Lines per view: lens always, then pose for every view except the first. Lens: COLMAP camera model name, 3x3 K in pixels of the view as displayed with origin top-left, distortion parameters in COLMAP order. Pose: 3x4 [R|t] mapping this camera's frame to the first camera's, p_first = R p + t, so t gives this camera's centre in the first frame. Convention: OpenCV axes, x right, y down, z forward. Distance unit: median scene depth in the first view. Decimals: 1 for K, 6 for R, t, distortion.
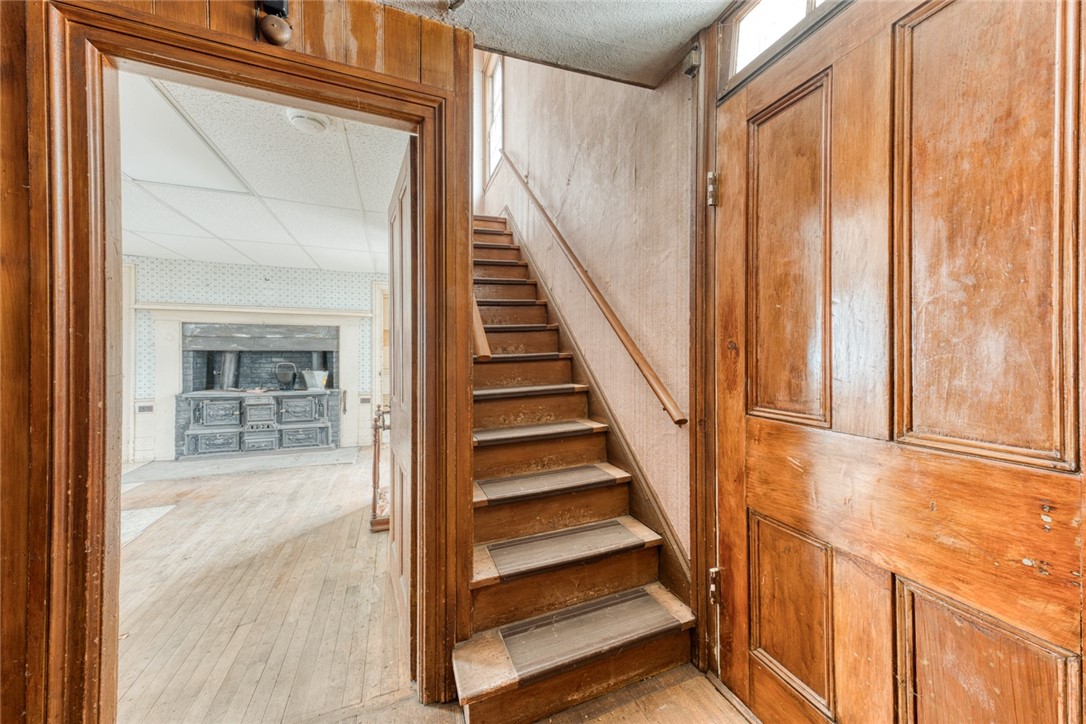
lens RADIAL K [[375.4, 0, 542.4], [0, 375.4, 353.7], [0, 0, 1]] dist [0.017120, 0.000009]
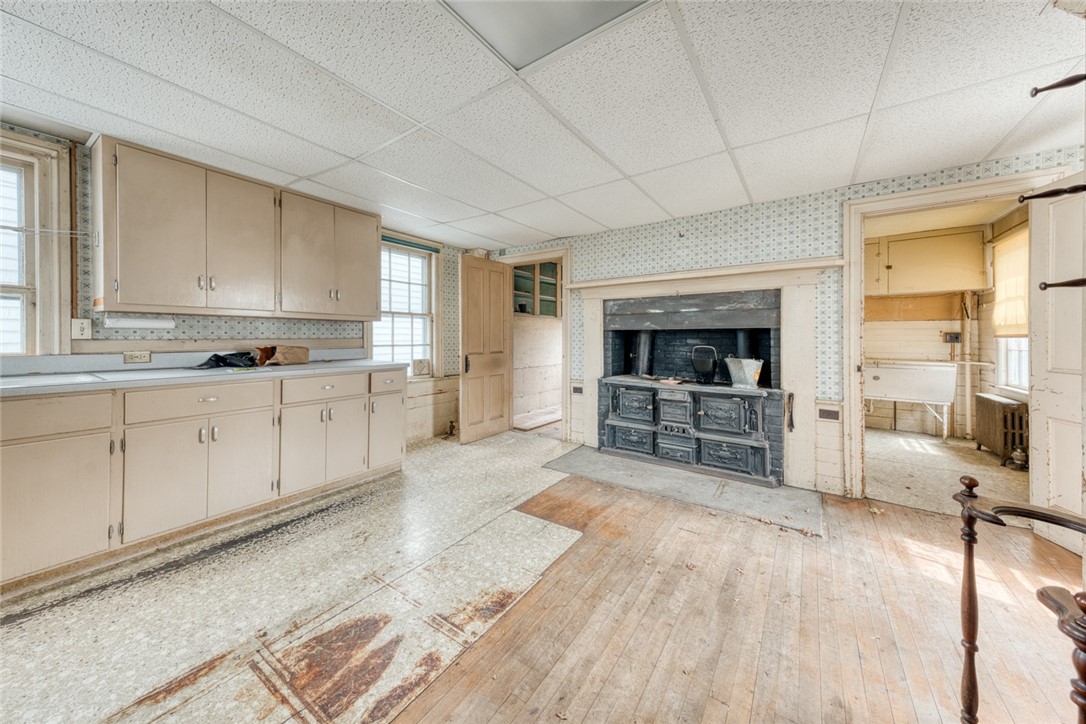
lens RADIAL K [[375.4, 0, 544.6], [0, 375.4, 335.8], [0, 0, 1]] dist [0.017120, 0.000009]
pose [[0.562336, -0.004689, -0.826895, -0.272670], [0.002849, 0.999989, -0.003733, 0.007118], [0.826904, -0.000257, 0.562344, 0.369270]]
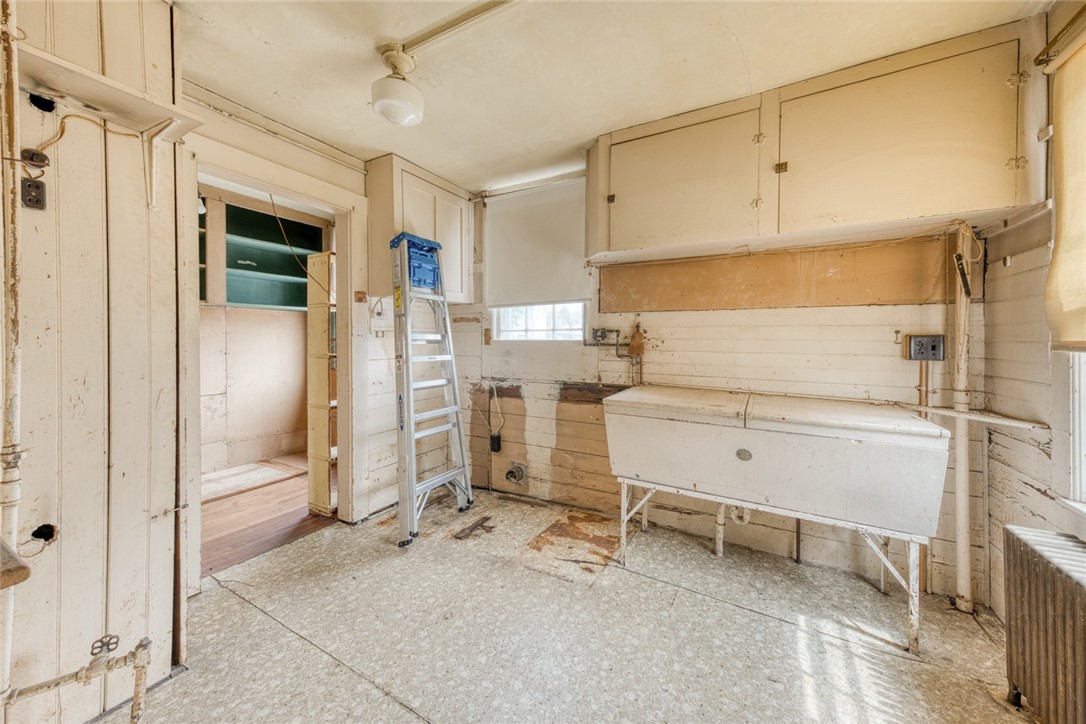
lens RADIAL K [[375.4, 0, 549.7], [0, 375.4, 342.1], [0, 0, 1]] dist [0.017120, 0.000009]
pose [[0.641057, 0.006306, -0.767467, -0.375716], [-0.001127, 0.999973, 0.007276, 0.004870], [0.767492, -0.003799, 0.641047, 0.901157]]
